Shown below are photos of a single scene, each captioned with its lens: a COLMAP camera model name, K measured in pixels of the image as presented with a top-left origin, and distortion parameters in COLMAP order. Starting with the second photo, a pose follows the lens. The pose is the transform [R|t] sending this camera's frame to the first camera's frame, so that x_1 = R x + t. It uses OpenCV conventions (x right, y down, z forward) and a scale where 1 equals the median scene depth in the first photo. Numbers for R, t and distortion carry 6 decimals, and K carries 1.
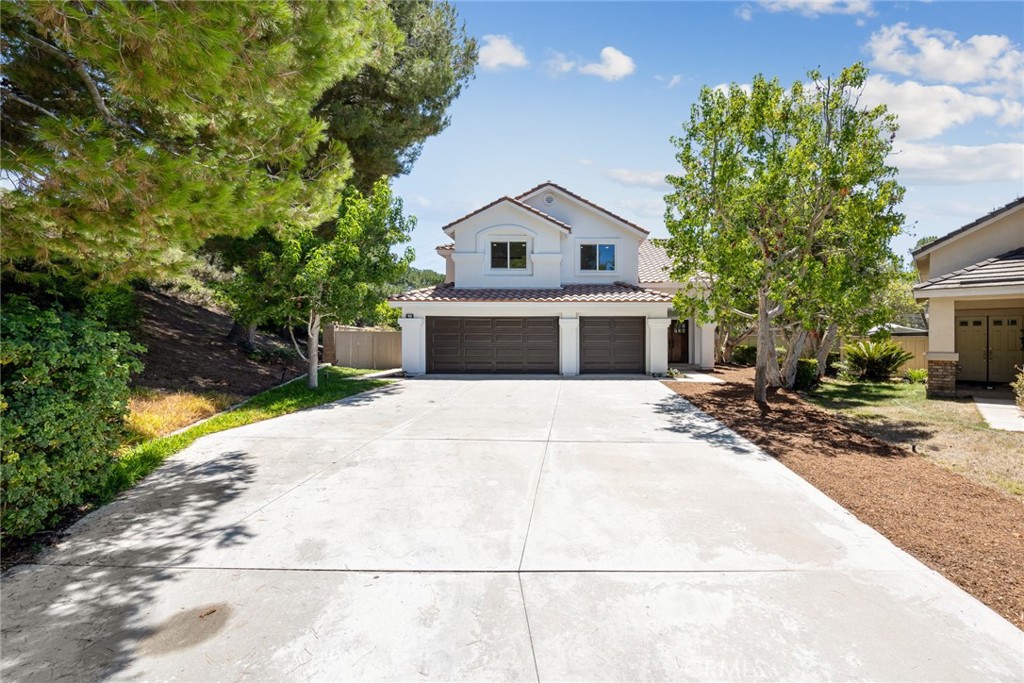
lens RADIAL K [[337.9, 0, 524.2], [0, 337.9, 332.9], [0, 0, 1]] dist [-0.000189, -0.000003]
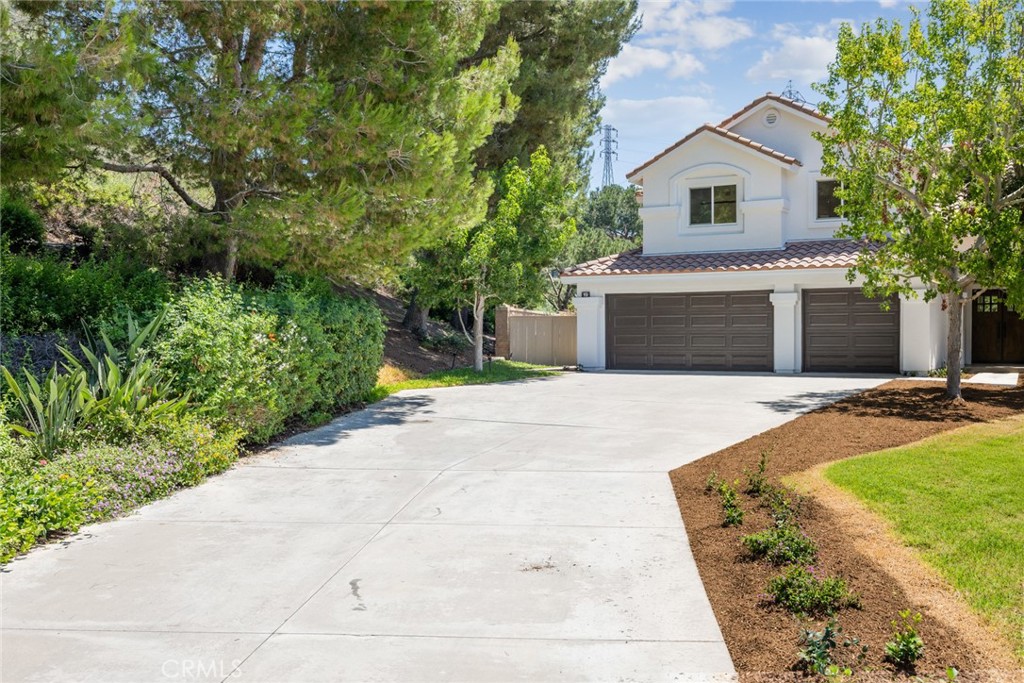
lens RADIAL K [[1038.7, 0, 586.5], [0, 1038.7, 341.5], [0, 0, 1]] dist [0.020696, 0.011208]
pose [[0.876398, -0.002038, -0.481583, 0.802281], [0.004040, 0.999987, 0.003121, 0.050462], [0.481571, -0.004681, 0.876395, -1.083553]]
